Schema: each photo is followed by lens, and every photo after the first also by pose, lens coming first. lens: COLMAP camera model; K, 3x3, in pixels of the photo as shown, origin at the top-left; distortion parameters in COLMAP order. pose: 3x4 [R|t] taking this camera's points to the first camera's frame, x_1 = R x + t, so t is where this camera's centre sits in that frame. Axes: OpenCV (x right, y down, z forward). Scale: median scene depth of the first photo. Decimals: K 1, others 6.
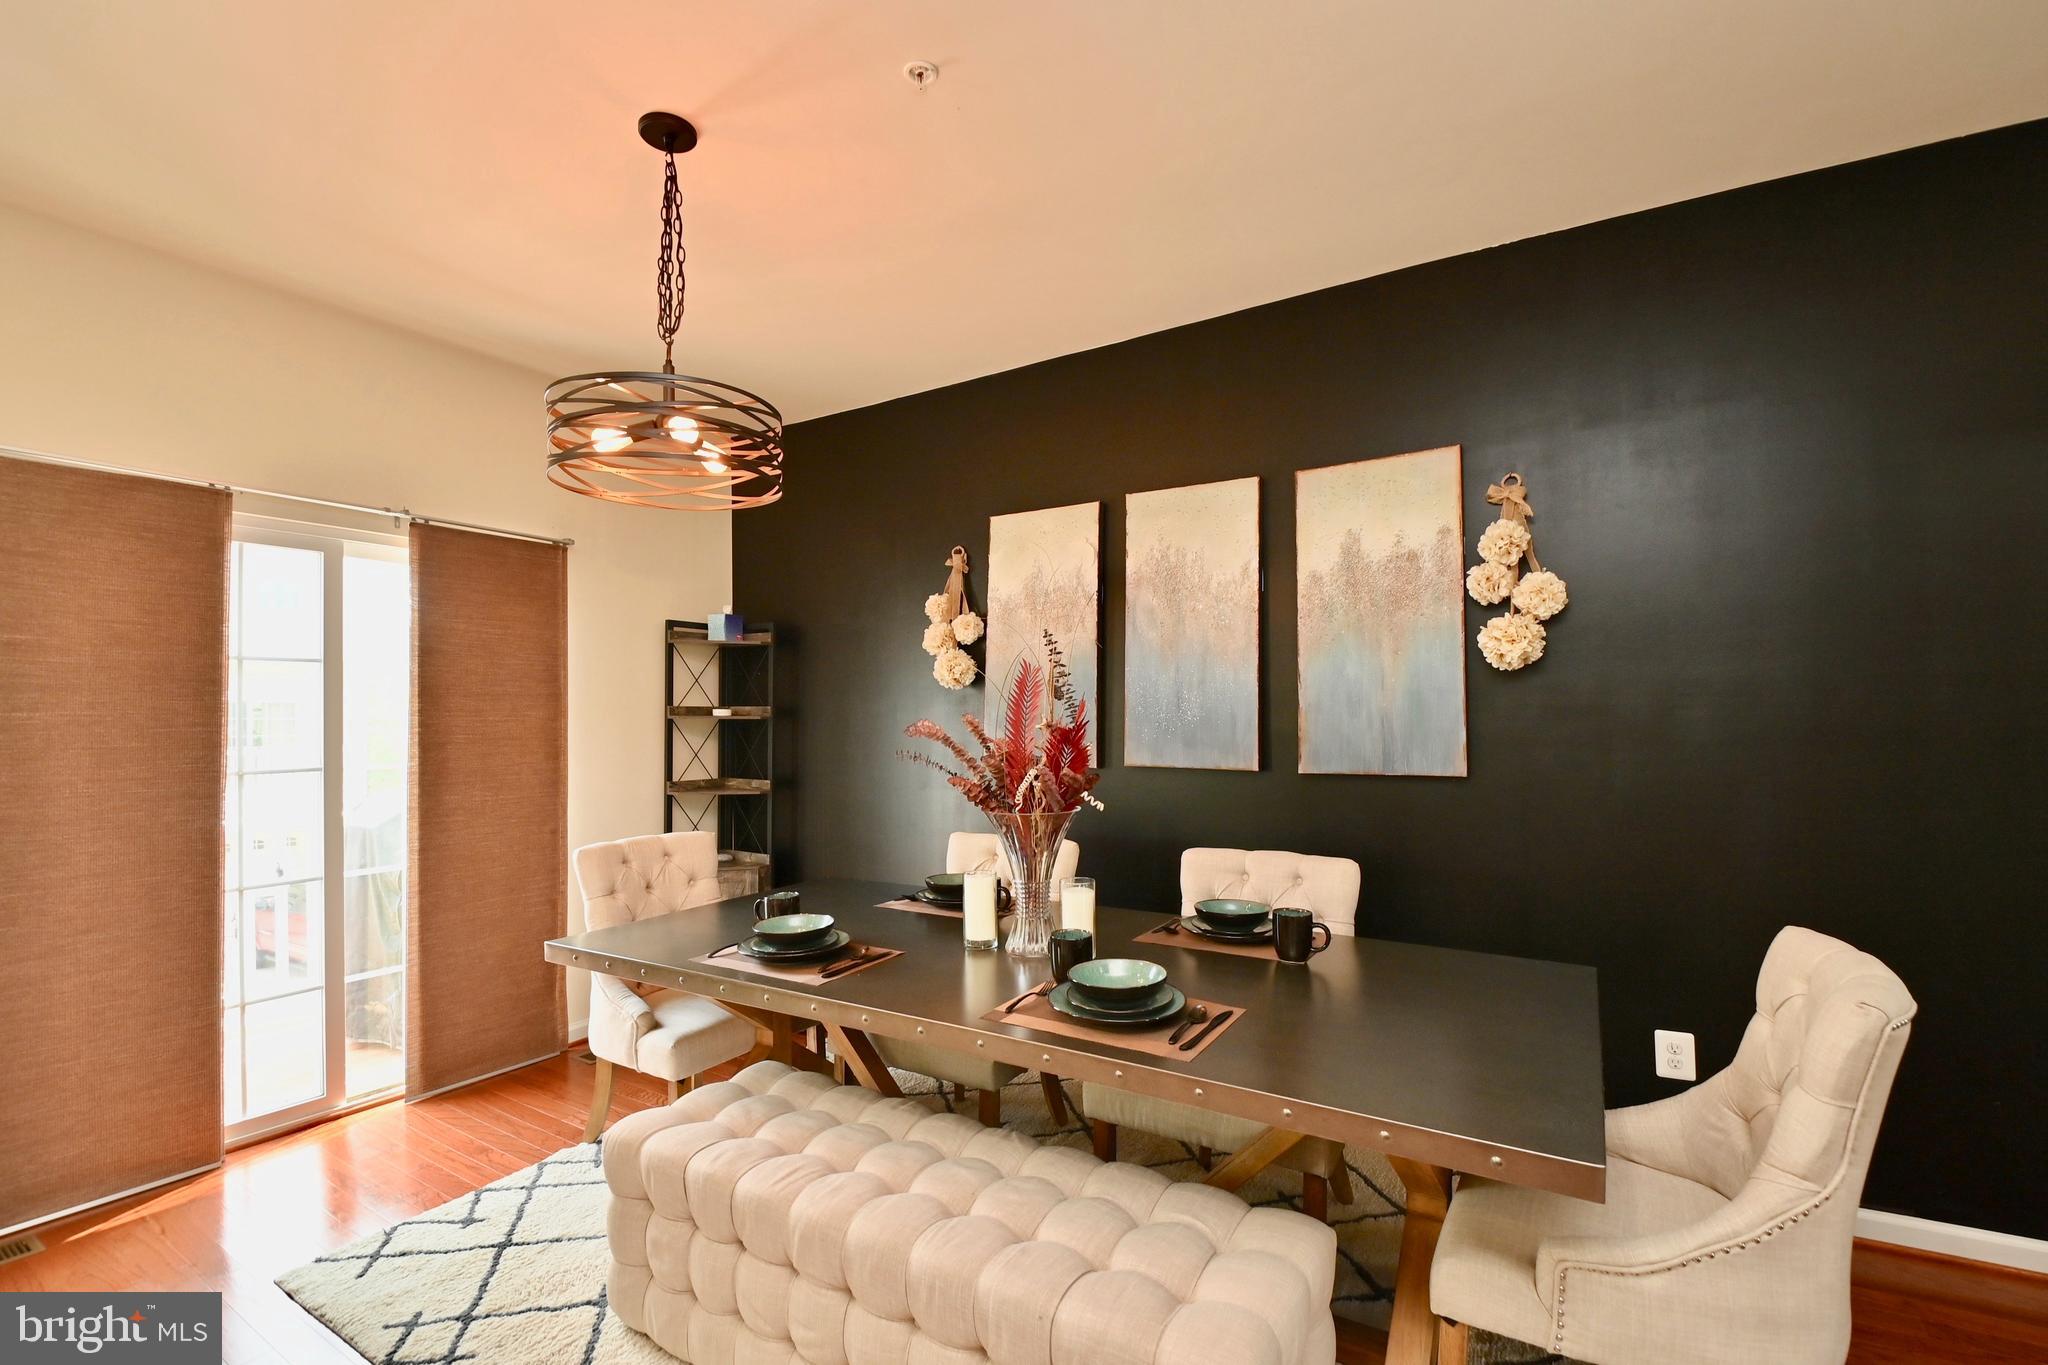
lens RADIAL K [[894.5, 0, 1039.6], [0, 894.5, 715.0], [0, 0, 1]] dist [0.027896, -0.029448]
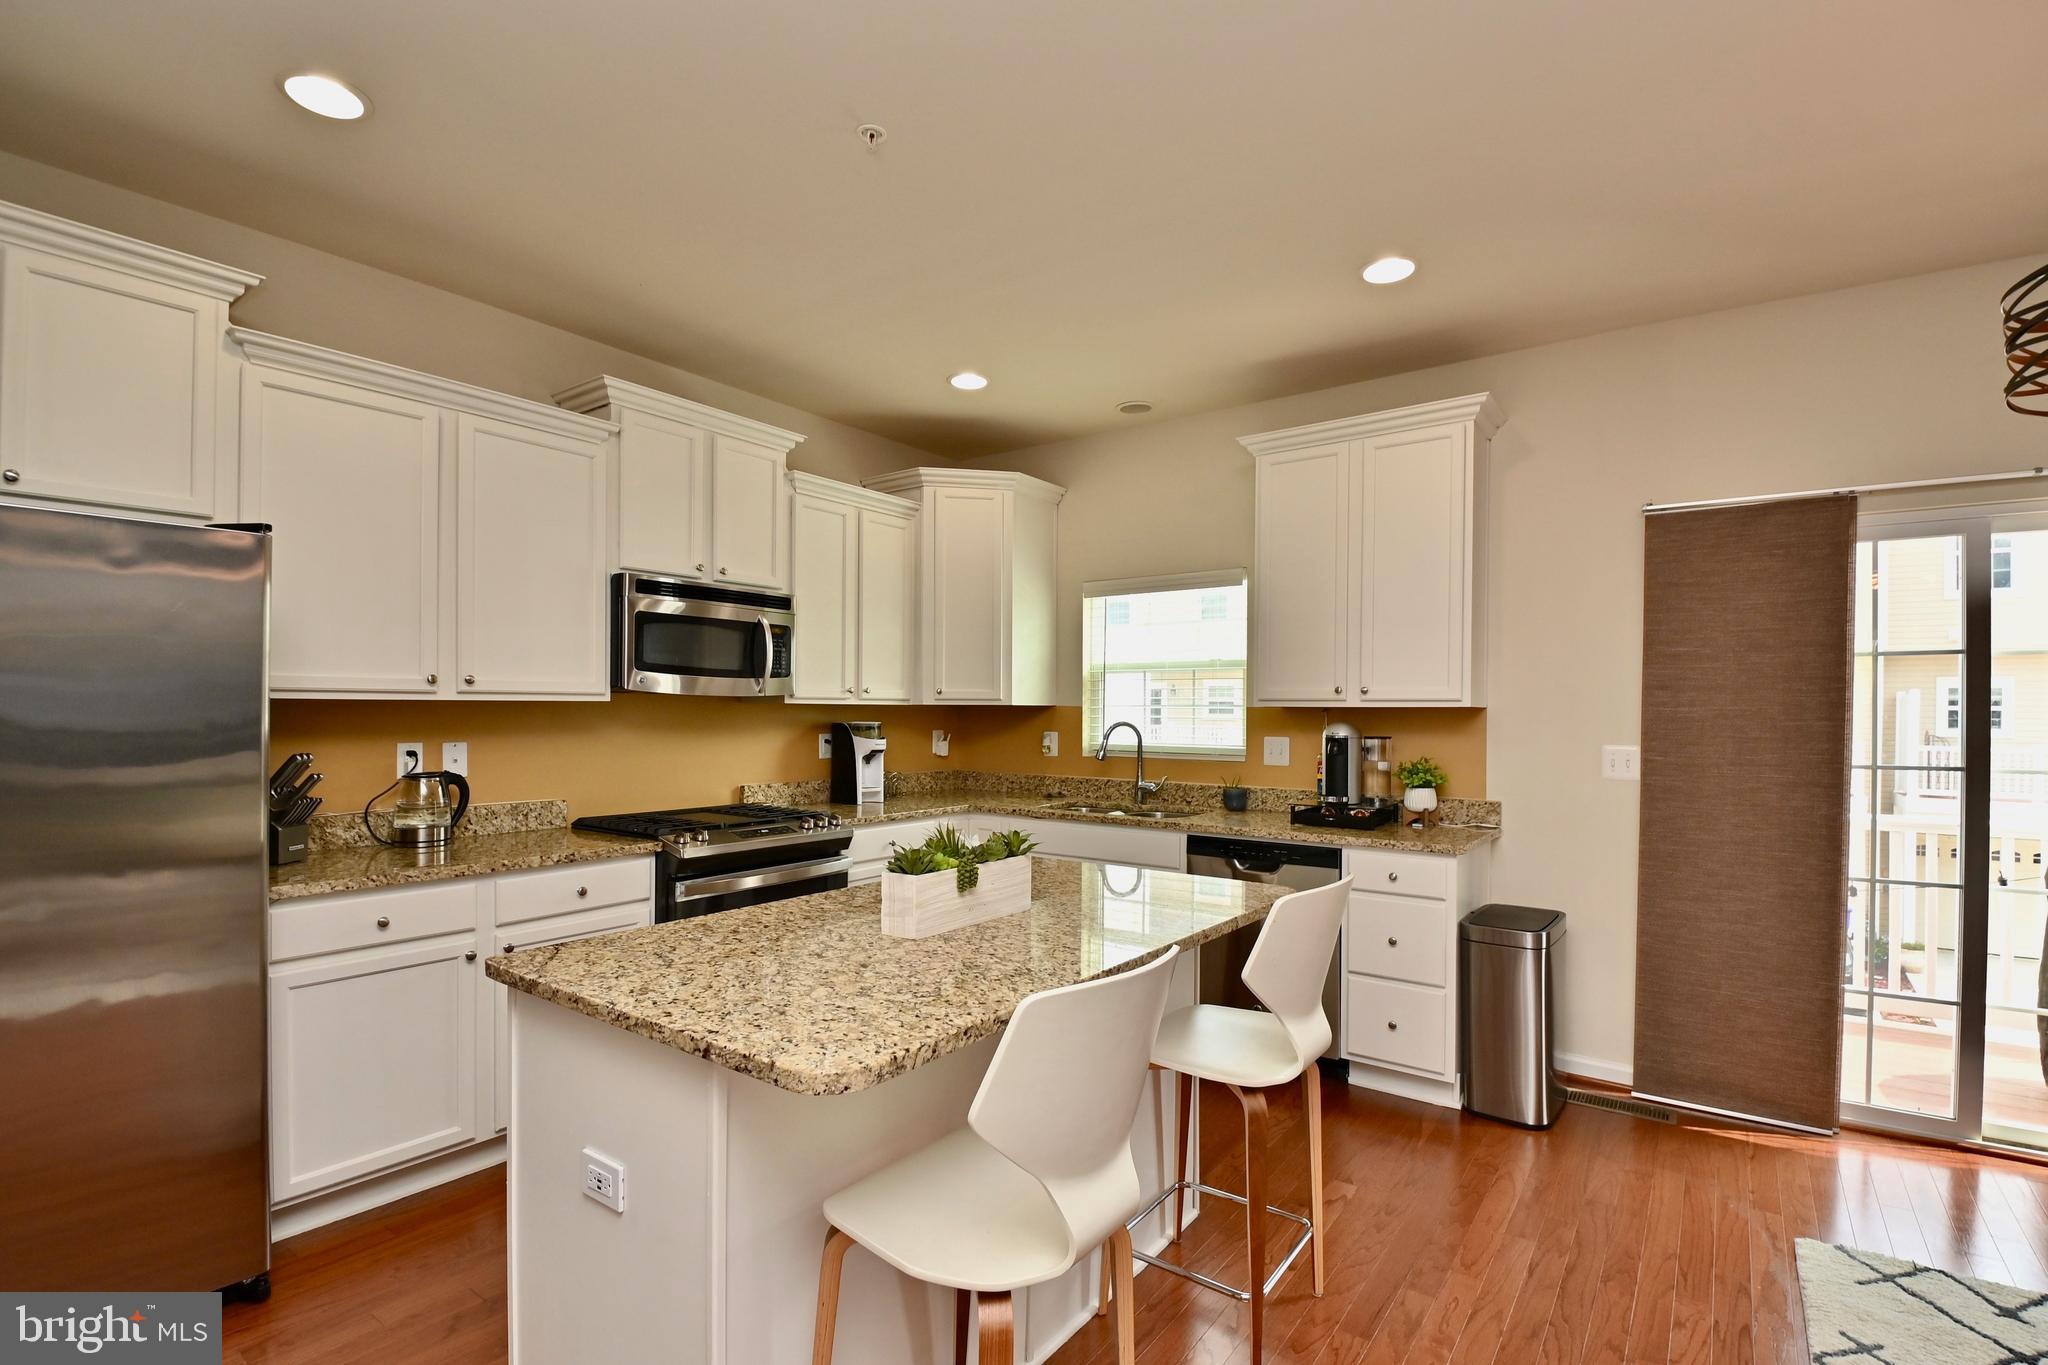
lens RADIAL K [[936.9, 0, 1040.0], [0, 936.9, 711.6], [0, 0, 1]] dist [0.016249, -0.022629]
pose [[-0.077199, 0.006187, -0.996996, 0.244418], [-0.001862, 0.999978, 0.006349, -0.003321], [0.997014, 0.002347, -0.077186, 0.137433]]
